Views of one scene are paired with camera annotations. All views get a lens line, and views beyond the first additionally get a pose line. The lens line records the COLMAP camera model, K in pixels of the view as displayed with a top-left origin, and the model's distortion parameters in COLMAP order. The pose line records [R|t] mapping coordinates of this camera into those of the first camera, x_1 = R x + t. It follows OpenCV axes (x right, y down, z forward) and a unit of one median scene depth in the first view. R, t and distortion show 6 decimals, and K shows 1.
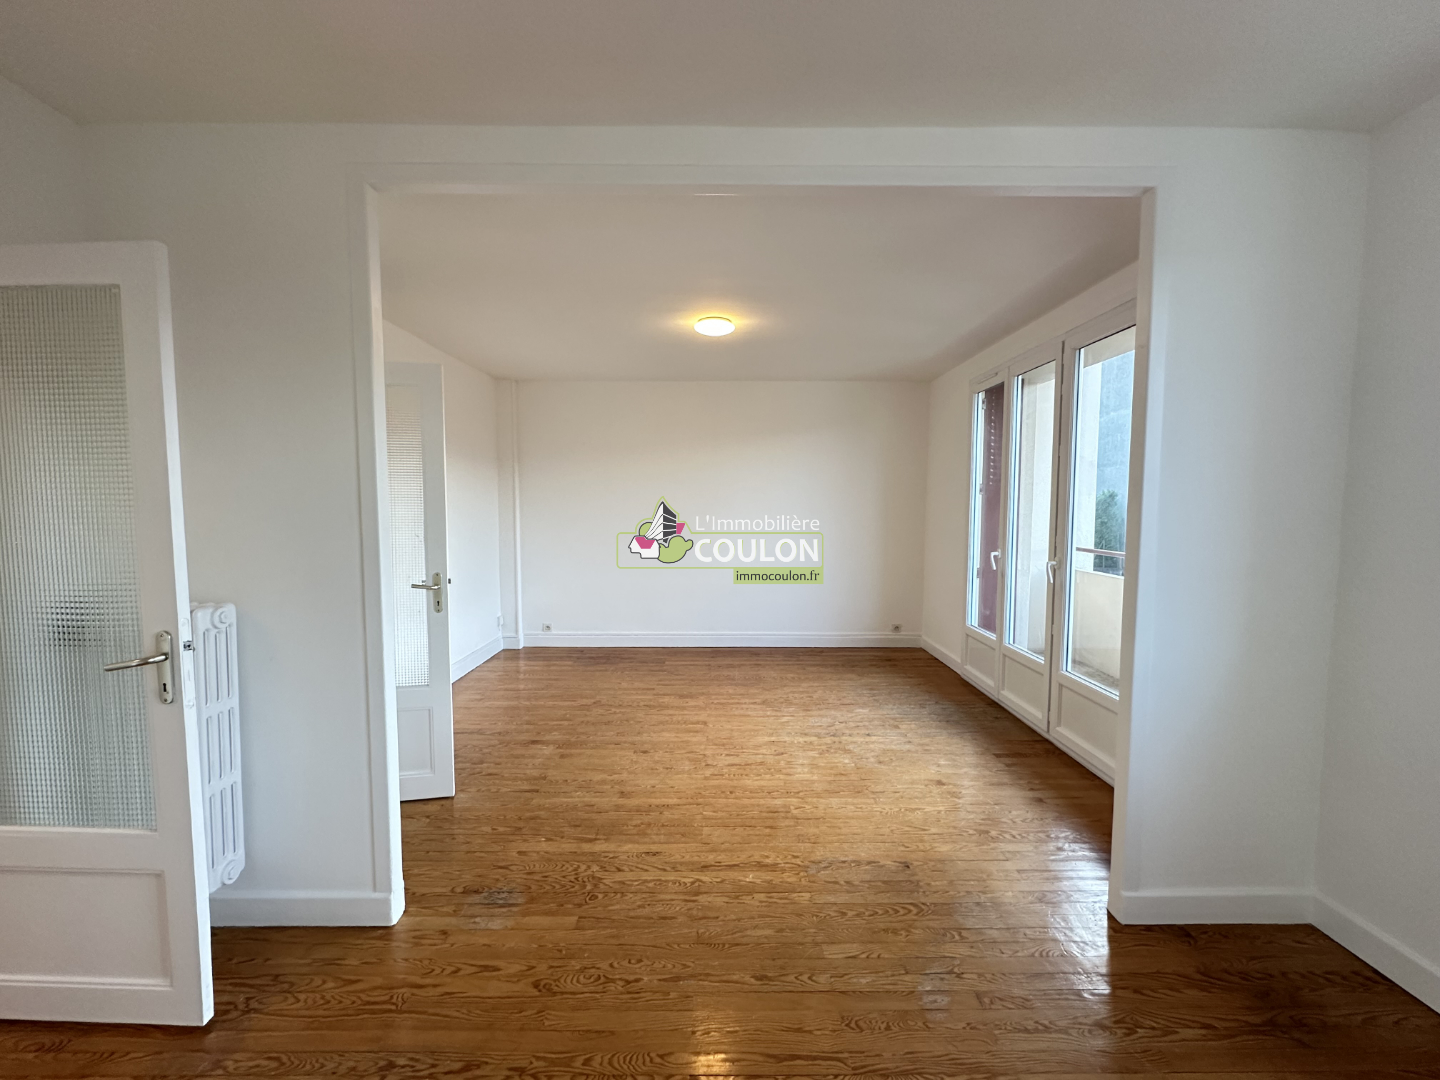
lens RADIAL K [[573.0, 0, 720.4], [0, 573.0, 540.3], [0, 0, 1]] dist [-0.003846, 0.000657]
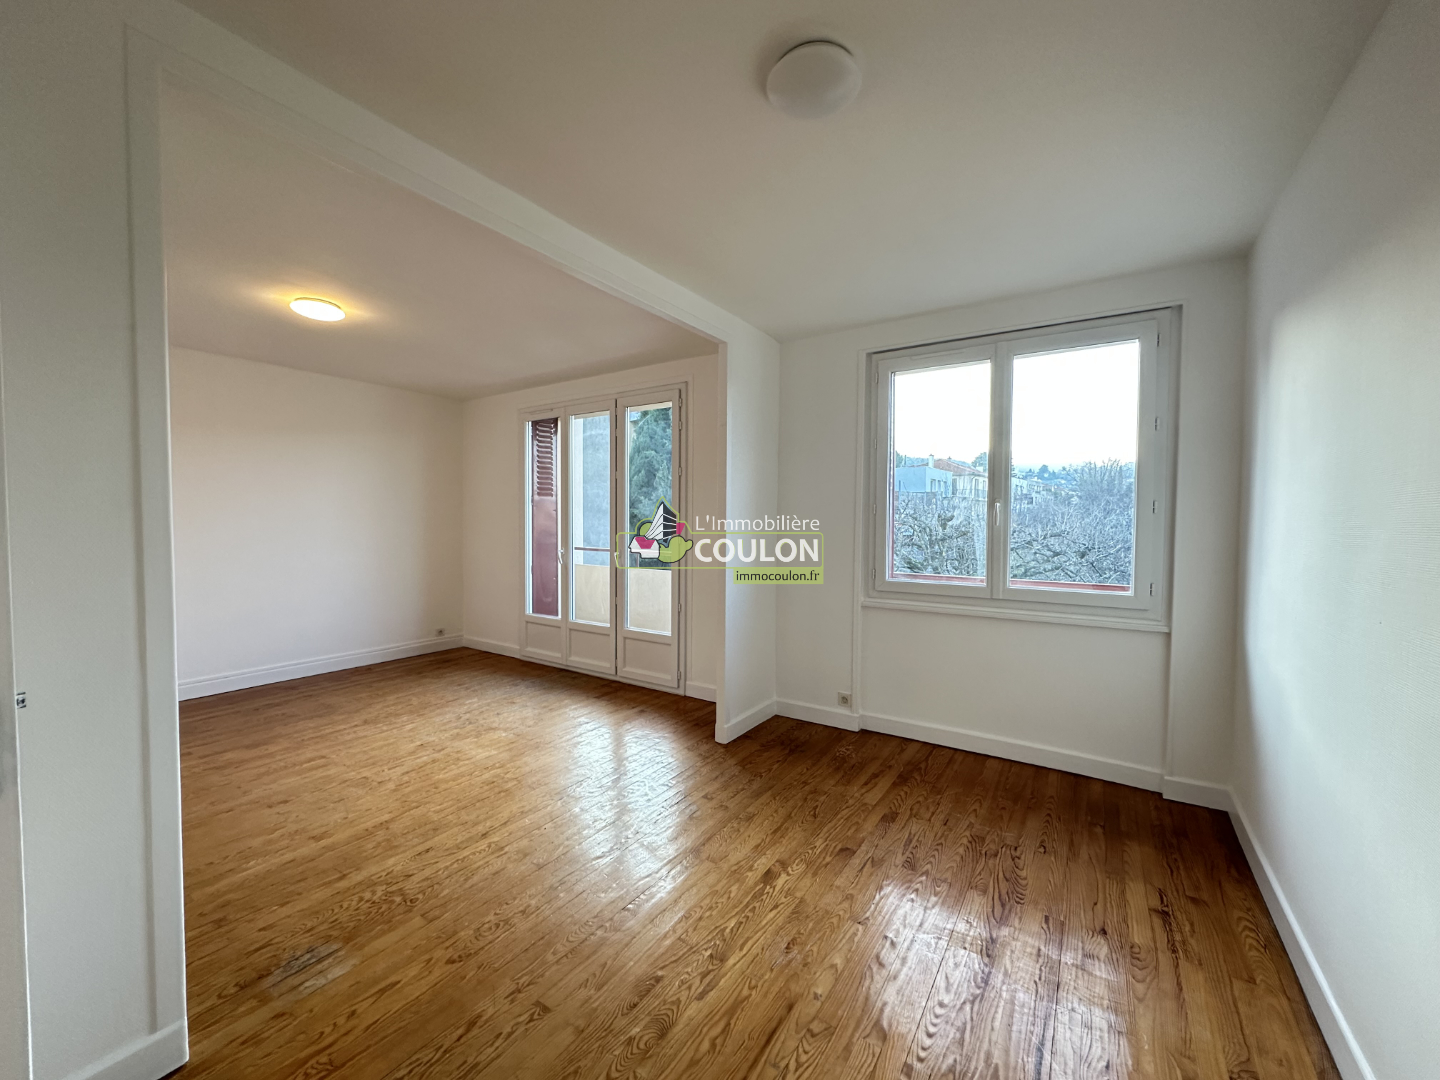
lens RADIAL K [[573.0, 0, 720.3], [0, 573.0, 541.2], [0, 0, 1]] dist [-0.003846, 0.000657]
pose [[0.556416, -0.029481, 0.830381, -0.411544], [0.048340, 0.998826, 0.003070, 0.016091], [-0.829497, 0.038433, 0.557188, -0.006271]]
